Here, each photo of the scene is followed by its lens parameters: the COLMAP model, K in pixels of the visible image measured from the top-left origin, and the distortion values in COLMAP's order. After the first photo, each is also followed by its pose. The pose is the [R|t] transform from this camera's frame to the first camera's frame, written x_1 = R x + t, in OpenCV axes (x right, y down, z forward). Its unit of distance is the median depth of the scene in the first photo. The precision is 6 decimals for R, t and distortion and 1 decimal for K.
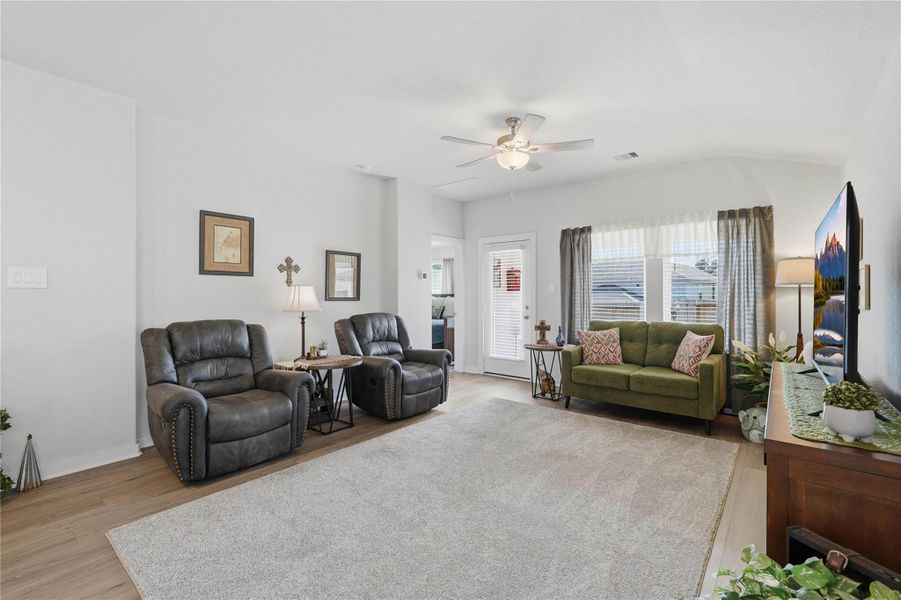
lens RADIAL K [[407.0, 0, 451.7], [0, 407.0, 295.1], [0, 0, 1]] dist [-0.007252, 0.001411]
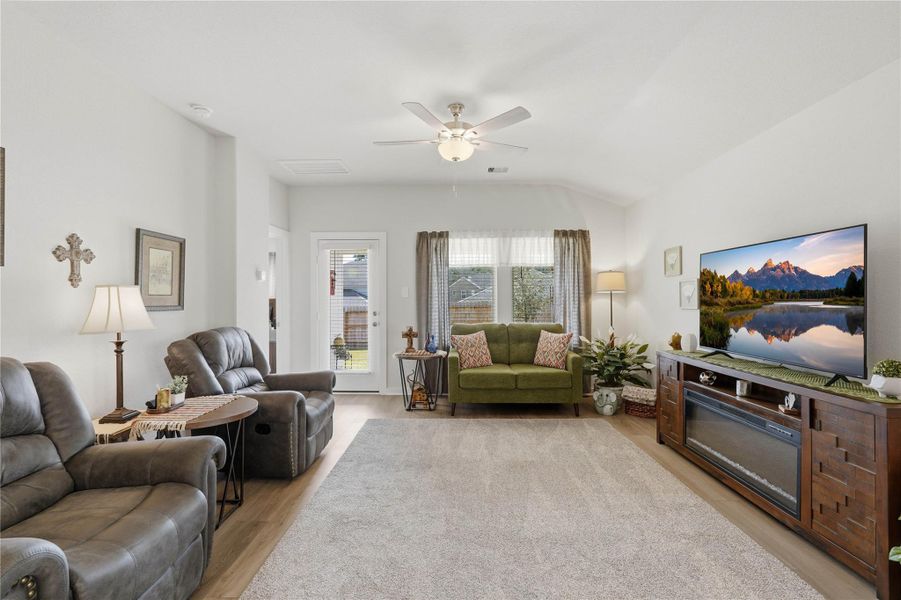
lens RADIAL K [[407.0, 0, 453.3], [0, 407.0, 297.3], [0, 0, 1]] dist [-0.007252, 0.001411]
pose [[0.777144, -0.002010, 0.629320, -0.347746], [0.004503, 0.999987, -0.002367, -0.004201], [-0.629307, 0.004673, 0.777143, 0.252591]]
